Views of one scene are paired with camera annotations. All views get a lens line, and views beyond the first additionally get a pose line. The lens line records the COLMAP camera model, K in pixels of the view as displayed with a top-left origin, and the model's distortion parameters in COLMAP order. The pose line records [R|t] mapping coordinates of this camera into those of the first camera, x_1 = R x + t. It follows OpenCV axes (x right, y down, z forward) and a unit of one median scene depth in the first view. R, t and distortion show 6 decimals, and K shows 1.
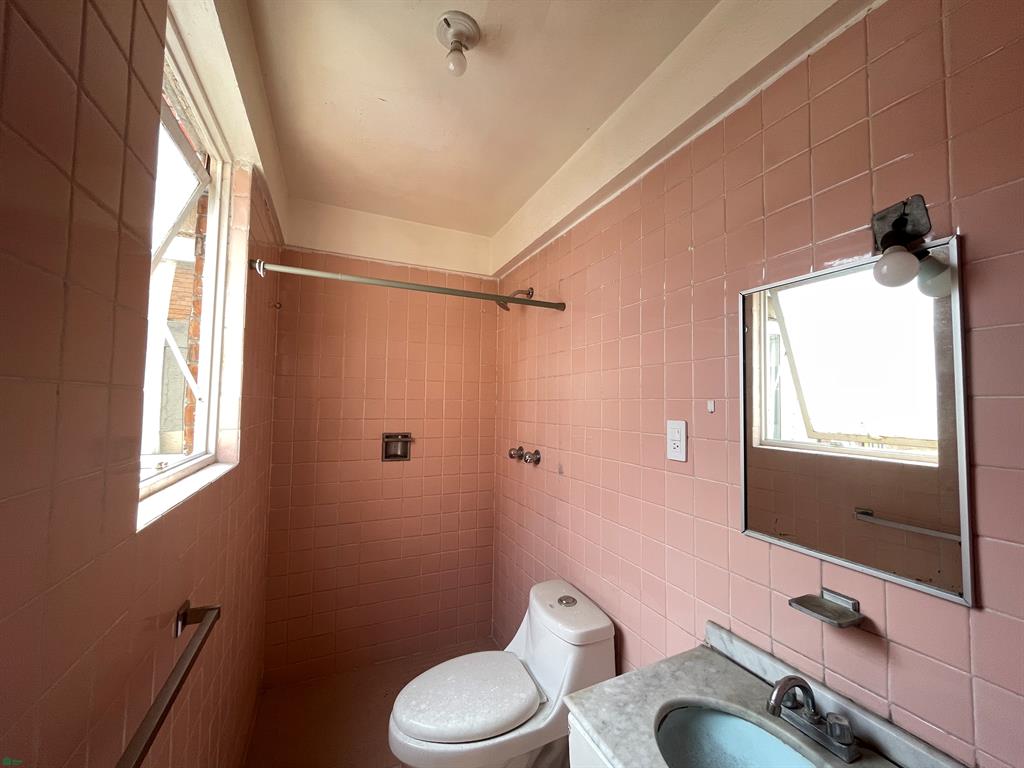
lens RADIAL K [[416.9, 0, 516.9], [0, 416.9, 385.9], [0, 0, 1]] dist [-0.002536, 0.000164]
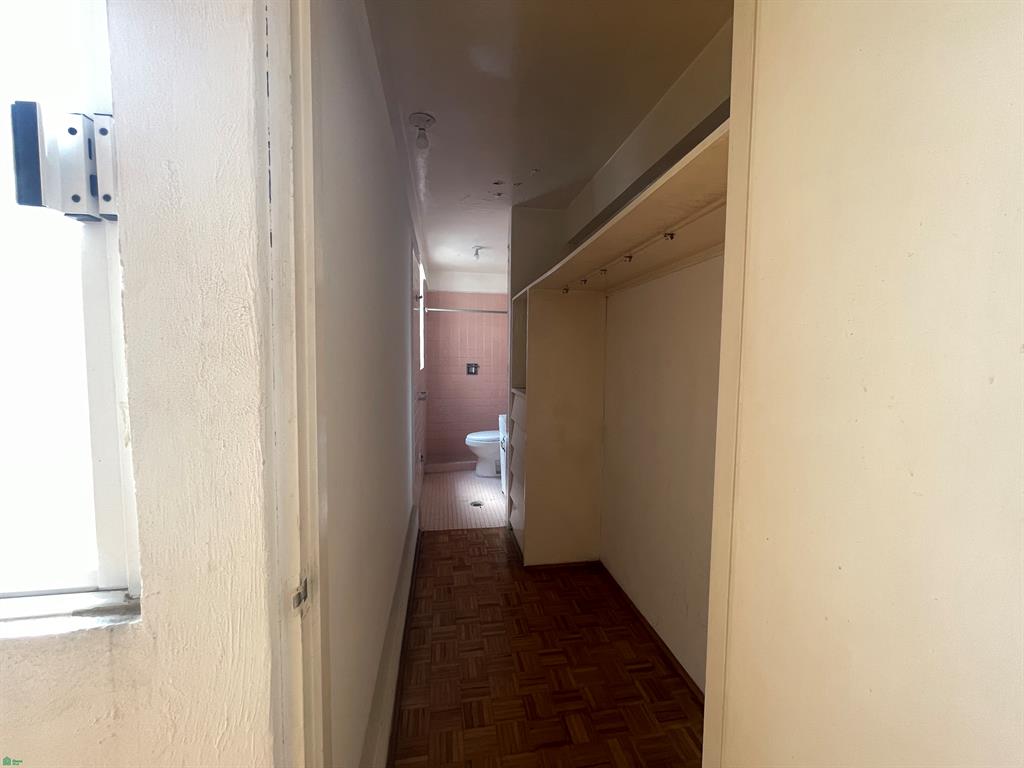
lens RADIAL K [[416.9, 0, 510.4], [0, 416.9, 382.3], [0, 0, 1]] dist [-0.002536, 0.000164]
pose [[0.966222, 0.009657, -0.257530, 0.564354], [0.020412, 0.993291, 0.113830, -0.052272], [0.256901, -0.115241, 0.959542, -1.314059]]
